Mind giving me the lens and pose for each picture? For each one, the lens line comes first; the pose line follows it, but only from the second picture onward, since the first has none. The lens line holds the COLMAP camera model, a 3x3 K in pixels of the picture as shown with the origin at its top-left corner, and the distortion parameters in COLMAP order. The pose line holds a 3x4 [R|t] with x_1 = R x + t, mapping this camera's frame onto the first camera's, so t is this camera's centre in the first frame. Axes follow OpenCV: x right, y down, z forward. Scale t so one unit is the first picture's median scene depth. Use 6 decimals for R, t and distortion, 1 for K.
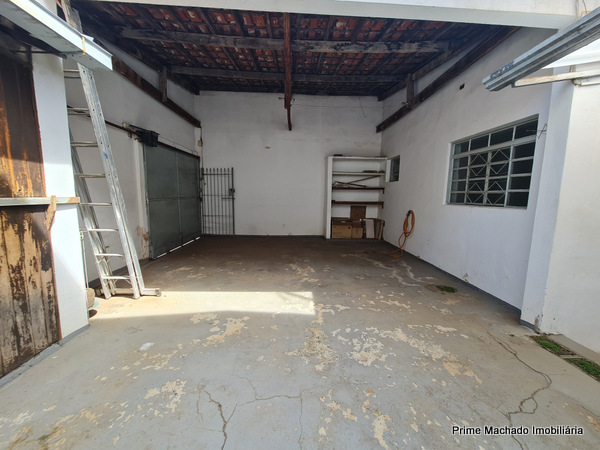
lens RADIAL K [[245.3, 0, 300.4], [0, 245.3, 224.5], [0, 0, 1]] dist [-0.006310, 0.001118]
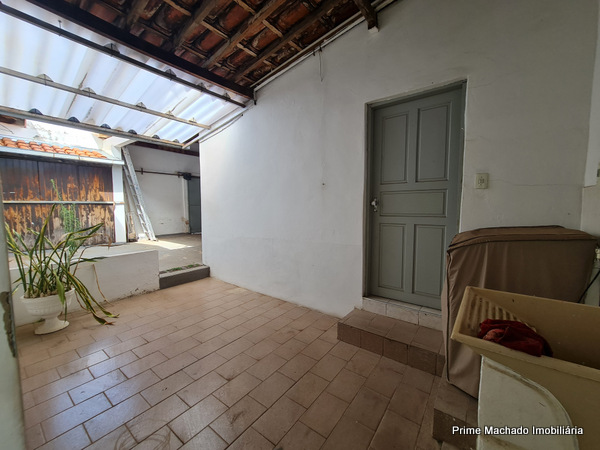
lens RADIAL K [[245.3, 0, 299.9], [0, 245.3, 225.3], [0, 0, 1]] dist [-0.006310, 0.001118]
pose [[0.773085, 0.036522, -0.633250, 1.678865], [-0.067348, 0.997424, -0.024695, 0.070758], [0.630717, 0.061740, 0.773553, -0.028326]]
